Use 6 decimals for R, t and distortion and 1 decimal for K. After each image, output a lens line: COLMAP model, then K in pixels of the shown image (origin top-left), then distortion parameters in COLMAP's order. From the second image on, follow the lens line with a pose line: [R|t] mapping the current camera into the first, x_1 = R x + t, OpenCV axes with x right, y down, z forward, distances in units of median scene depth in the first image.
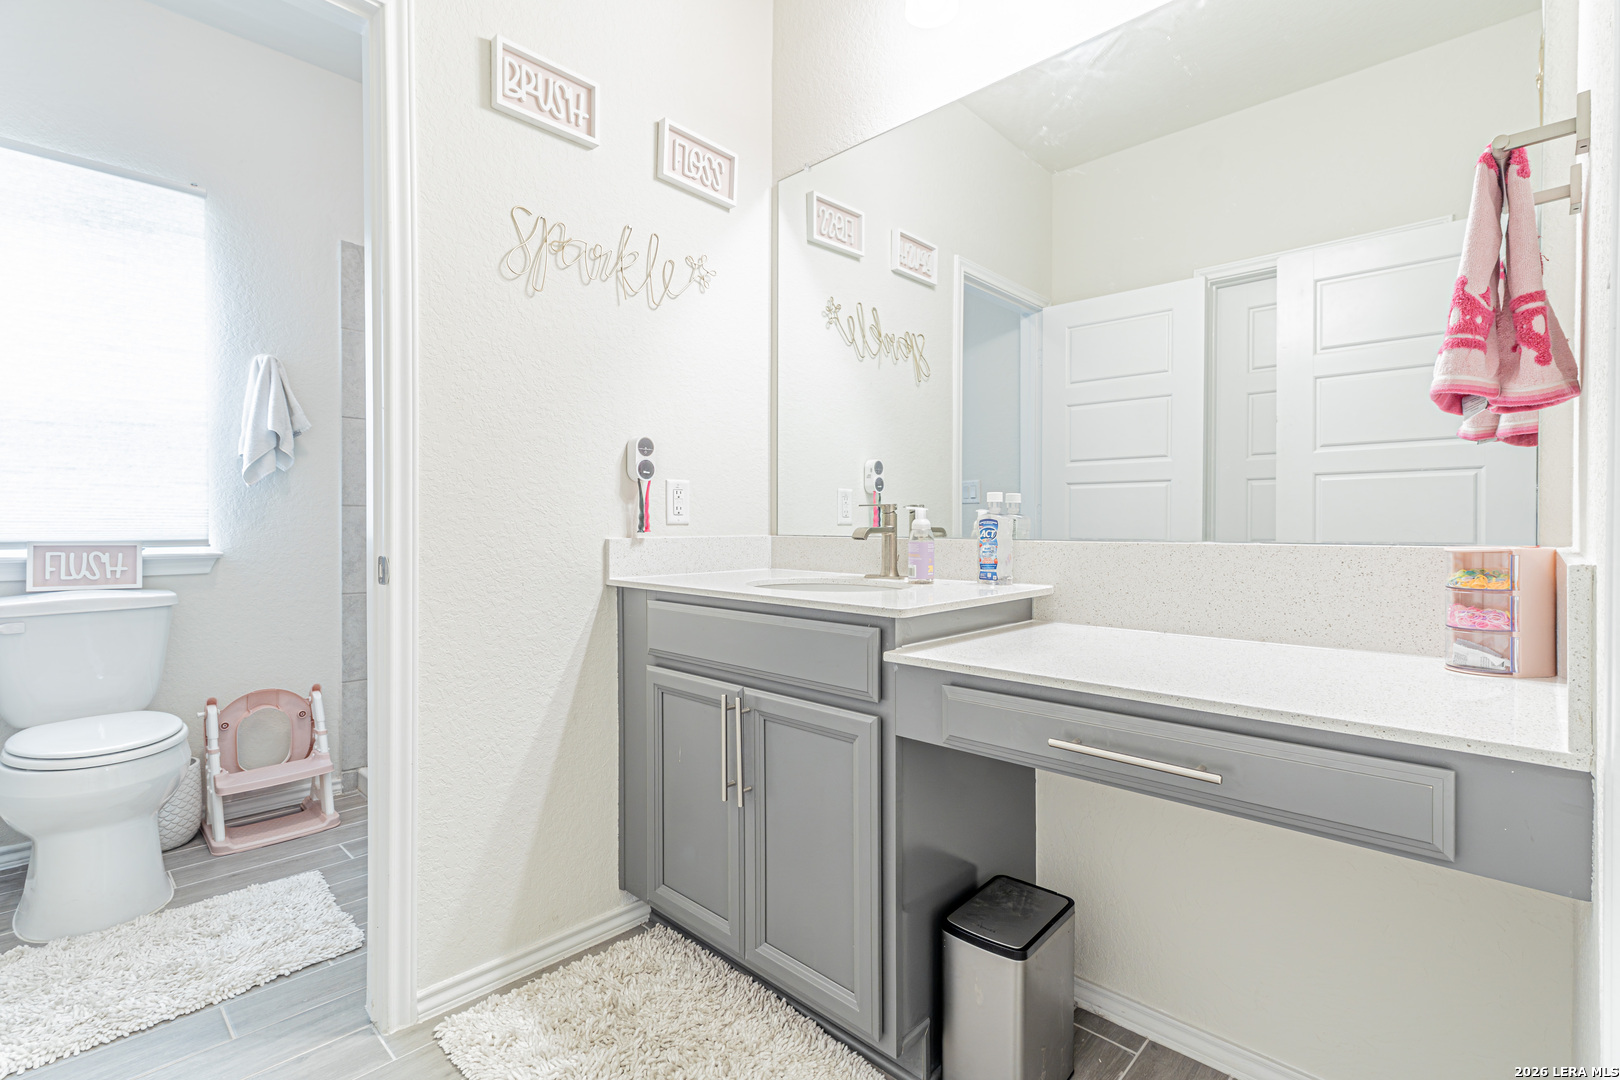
lens RADIAL K [[748.7, 0, 813.7], [0, 748.7, 539.6], [0, 0, 1]] dist [0.012847, 0.000661]
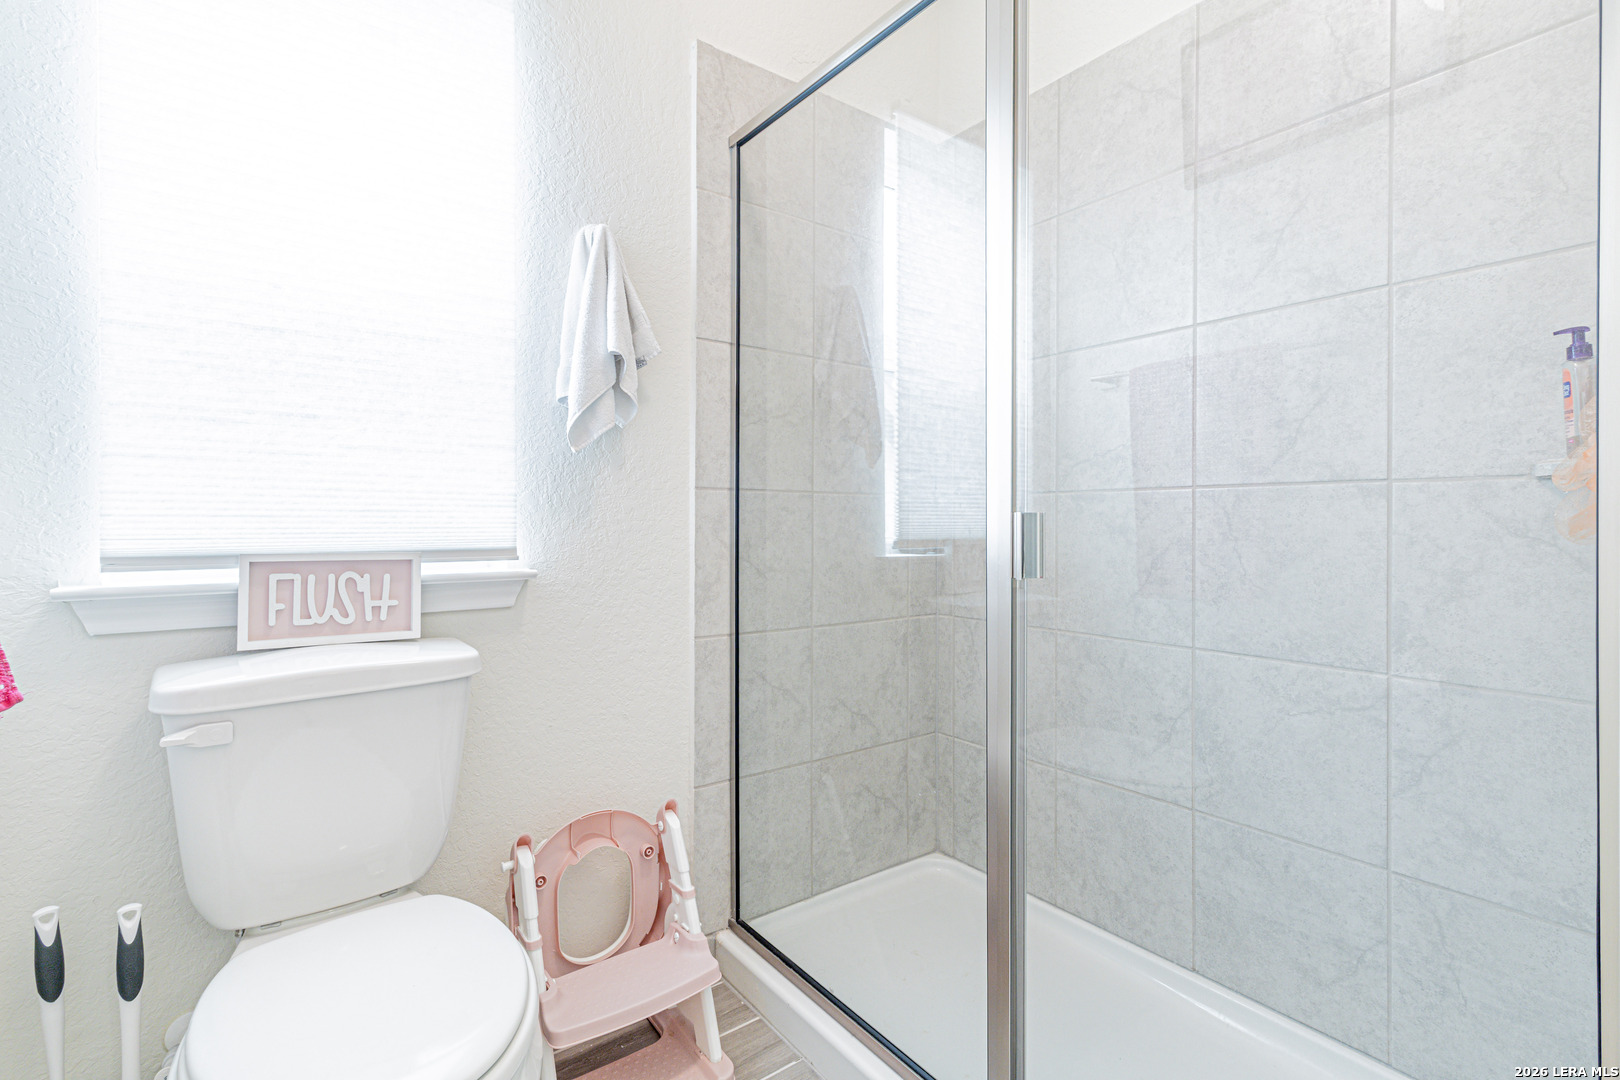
lens RADIAL K [[748.7, 0, 806.1], [0, 748.7, 531.1], [0, 0, 1]] dist [0.012847, 0.000661]
pose [[0.985423, -0.005650, -0.170029, -0.498403], [0.003428, 0.999905, -0.013359, -0.004168], [0.170089, 0.012582, 0.985348, 0.491319]]
